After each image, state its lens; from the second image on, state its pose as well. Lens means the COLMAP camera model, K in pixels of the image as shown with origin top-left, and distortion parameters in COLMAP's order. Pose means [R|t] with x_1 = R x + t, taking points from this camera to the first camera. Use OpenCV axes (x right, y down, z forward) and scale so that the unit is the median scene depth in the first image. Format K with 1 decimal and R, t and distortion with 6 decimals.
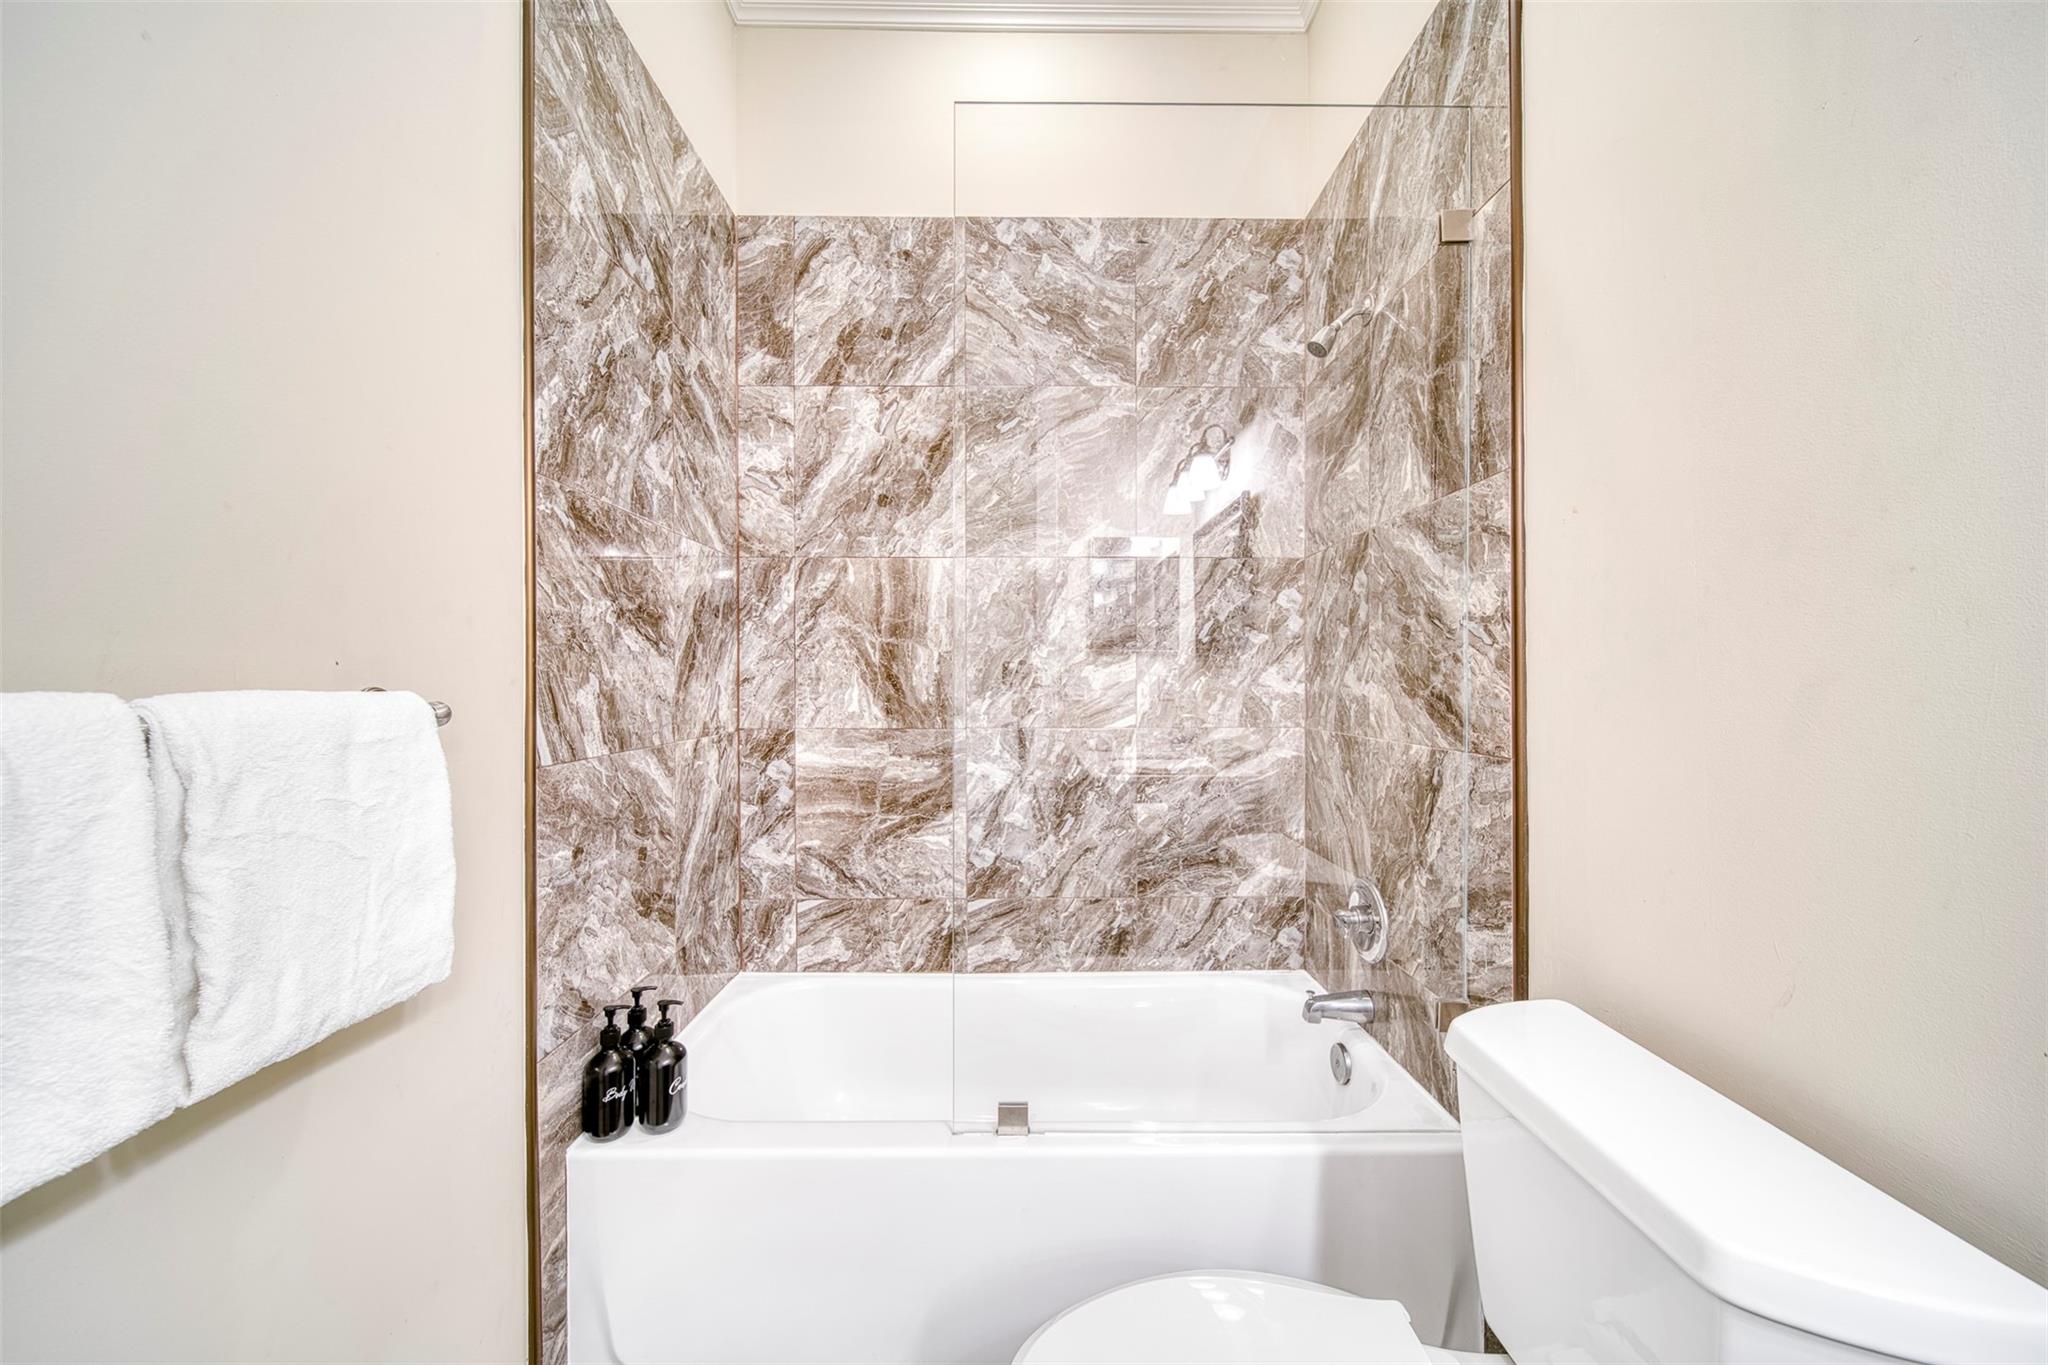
lens RADIAL K [[725.2, 0, 1018.6], [0, 725.2, 678.2], [0, 0, 1]] dist [-0.001002, -0.000995]
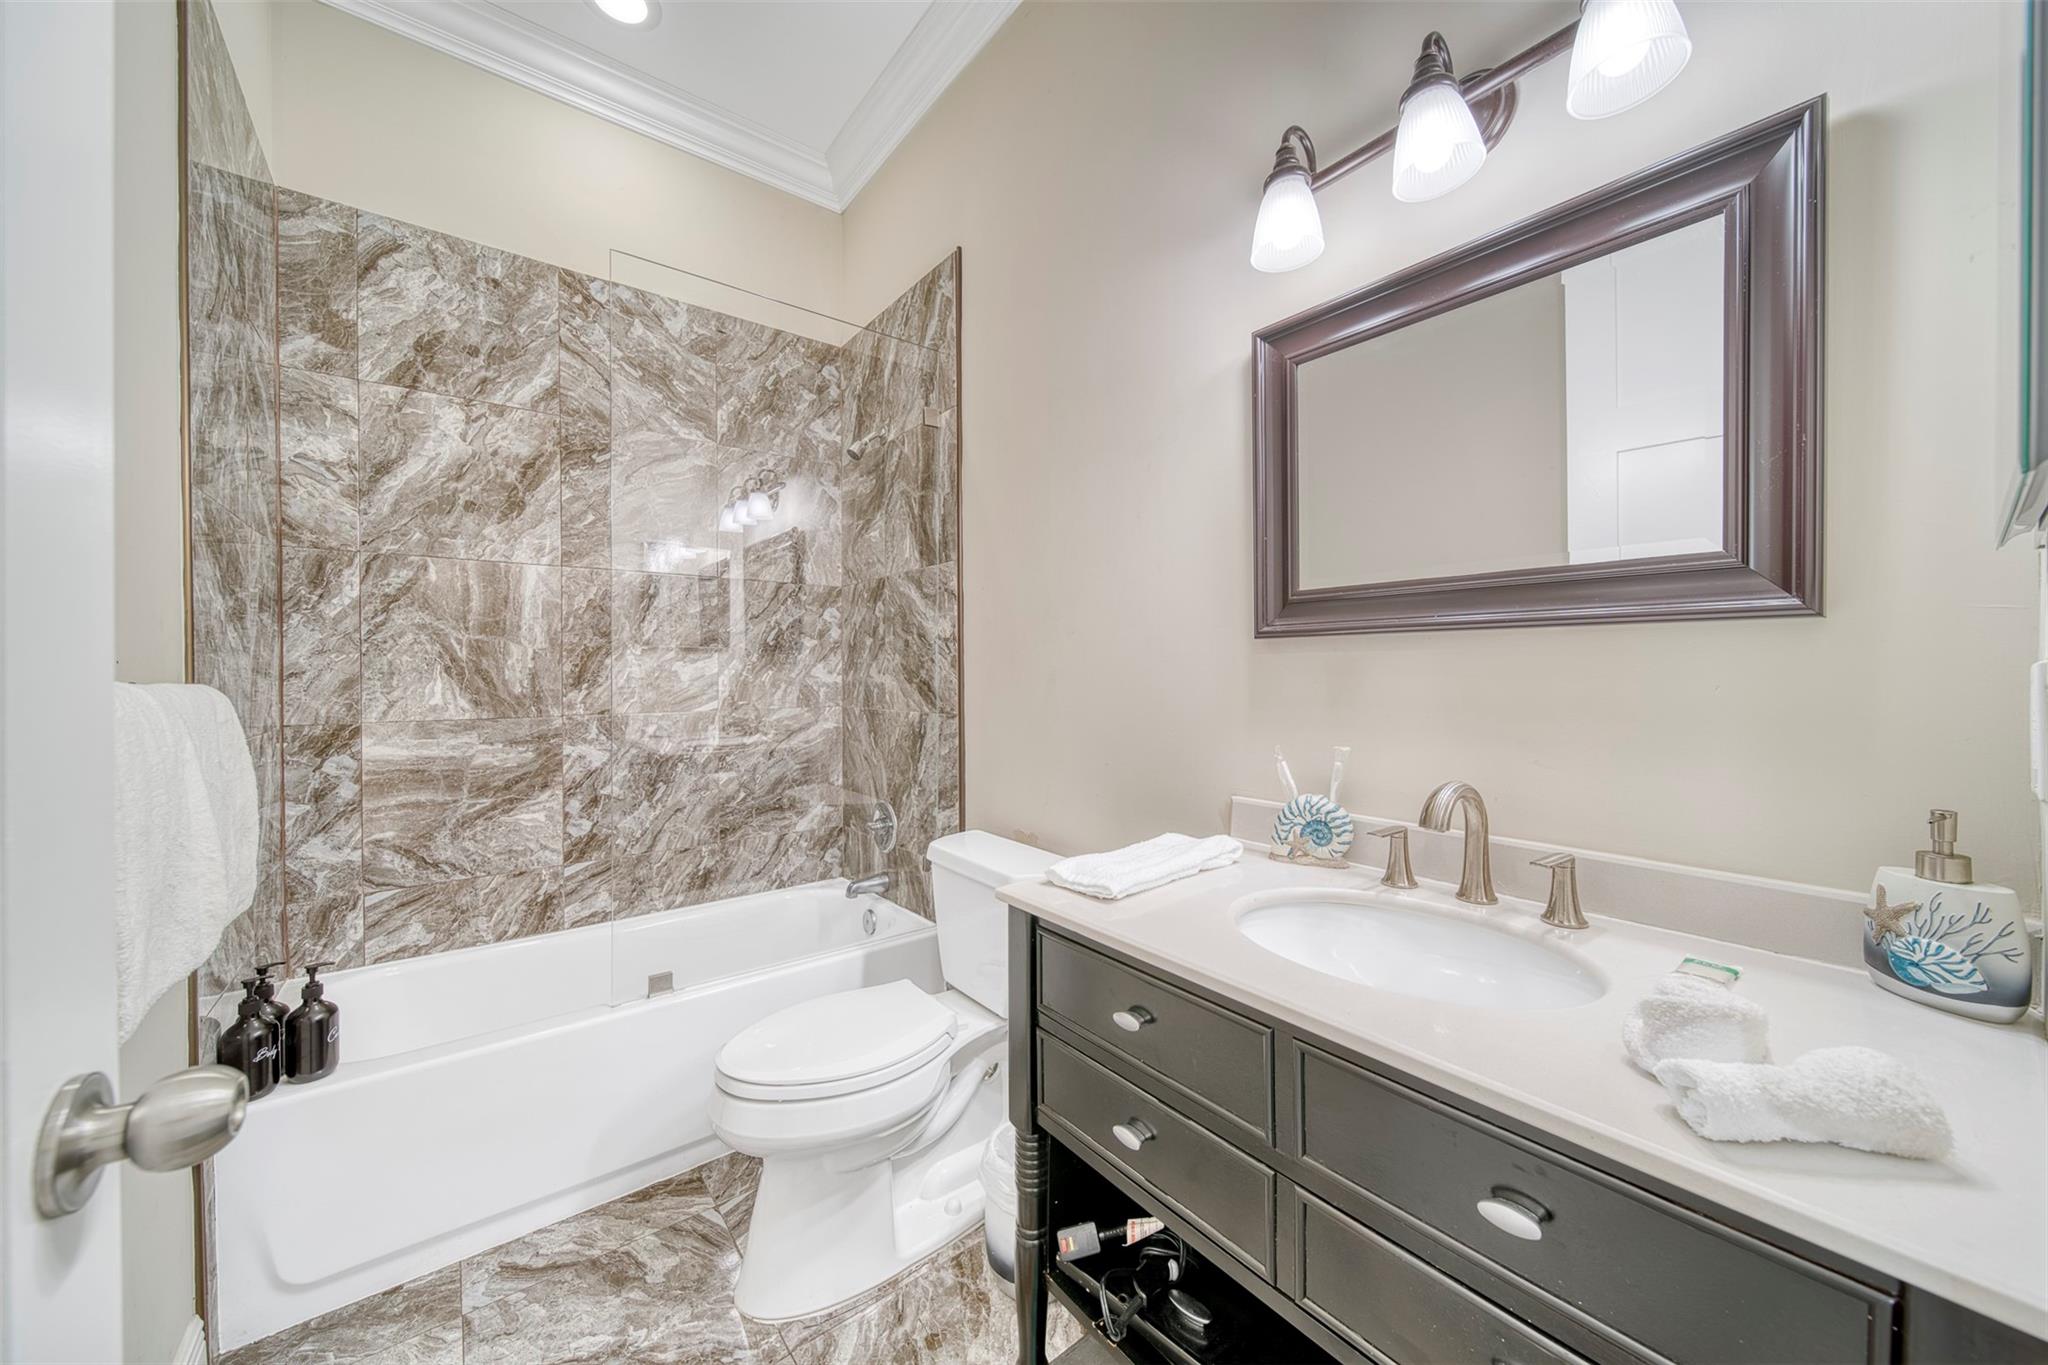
lens RADIAL K [[725.2, 0, 1026.2], [0, 725.2, 679.3], [0, 0, 1]] dist [-0.001002, -0.000995]
pose [[0.789519, -0.008387, 0.613668, -0.196916], [0.001305, 0.999927, 0.011988, -0.001697], [-0.613724, -0.008664, 0.789473, -0.351189]]
